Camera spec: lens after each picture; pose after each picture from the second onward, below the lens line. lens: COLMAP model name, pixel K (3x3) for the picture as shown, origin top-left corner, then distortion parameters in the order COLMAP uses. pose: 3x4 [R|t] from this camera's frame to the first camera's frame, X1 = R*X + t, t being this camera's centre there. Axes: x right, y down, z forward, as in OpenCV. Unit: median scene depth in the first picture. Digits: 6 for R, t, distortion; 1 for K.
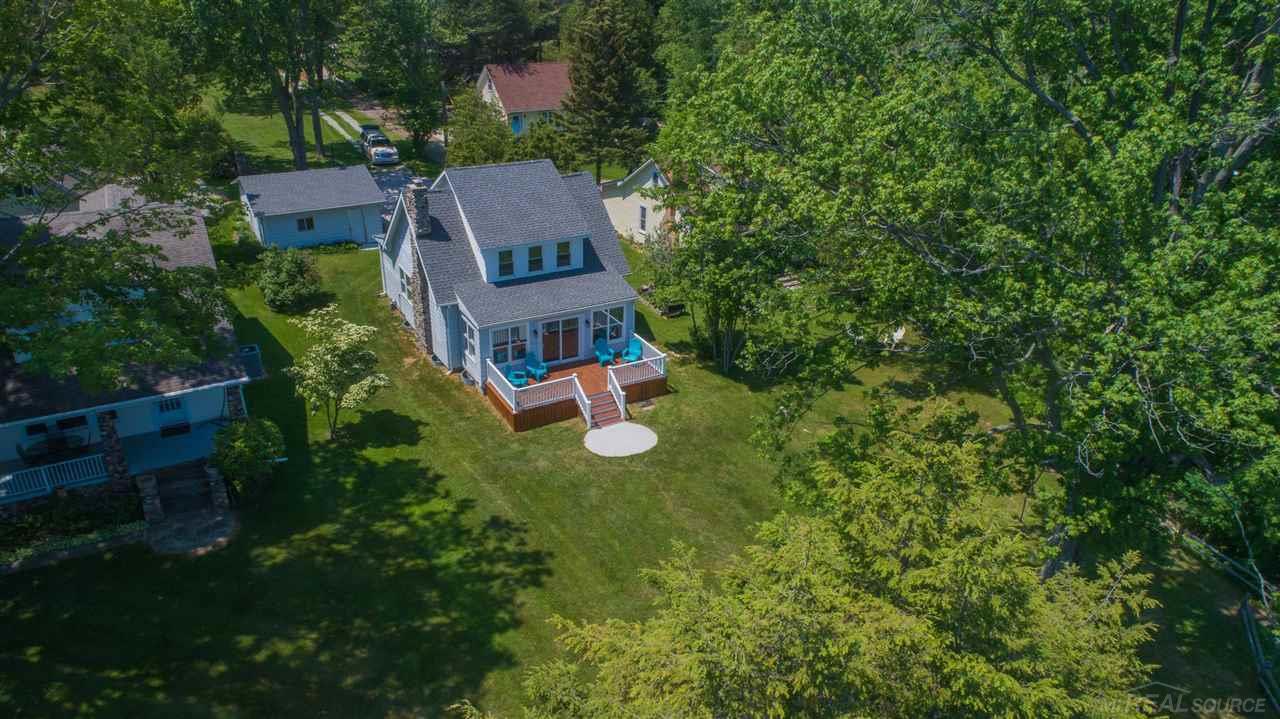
lens RADIAL K [[859.1, 0, 644.6], [0, 859.1, 357.1], [0, 0, 1]] dist [-0.007414, 0.001119]
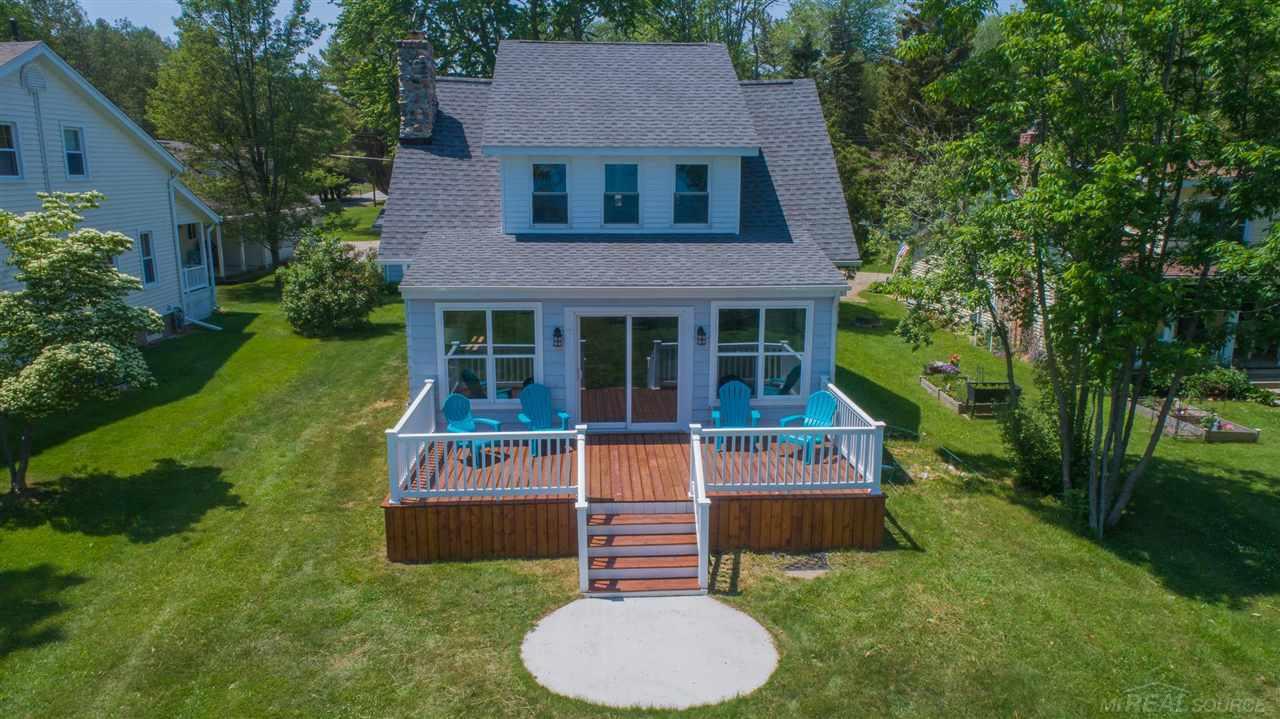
lens RADIAL K [[859.1, 0, 639.5], [0, 859.1, 358.2], [0, 0, 1]] dist [-0.007414, 0.001119]
pose [[0.893715, 0.067553, -0.443520, 0.085706], [-0.171252, 0.965109, -0.198084, 0.054558], [0.414664, 0.252984, 0.874101, 0.656618]]
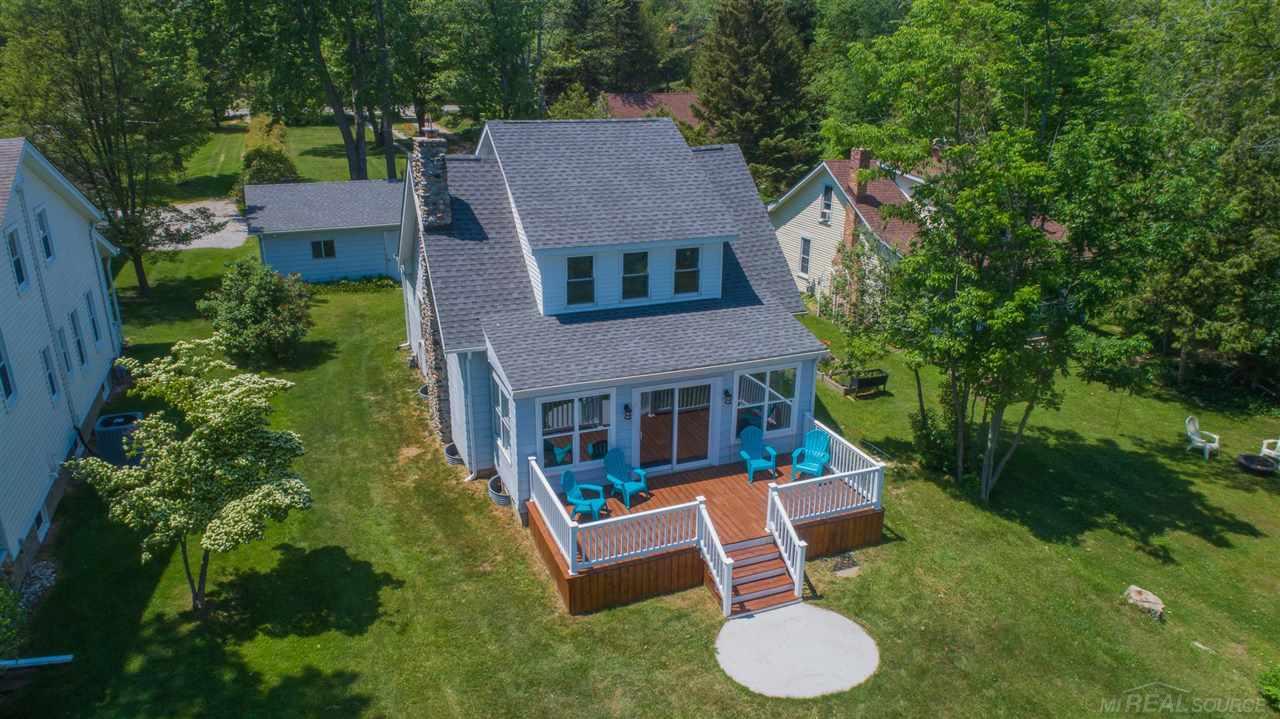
lens RADIAL K [[859.1, 0, 640.7], [0, 859.1, 356.8], [0, 0, 1]] dist [-0.007414, 0.001119]
pose [[0.988961, 0.028771, -0.145355, -0.043989], [-0.044520, 0.993338, -0.106287, -0.005408], [0.141329, 0.111585, 0.983654, 0.481084]]
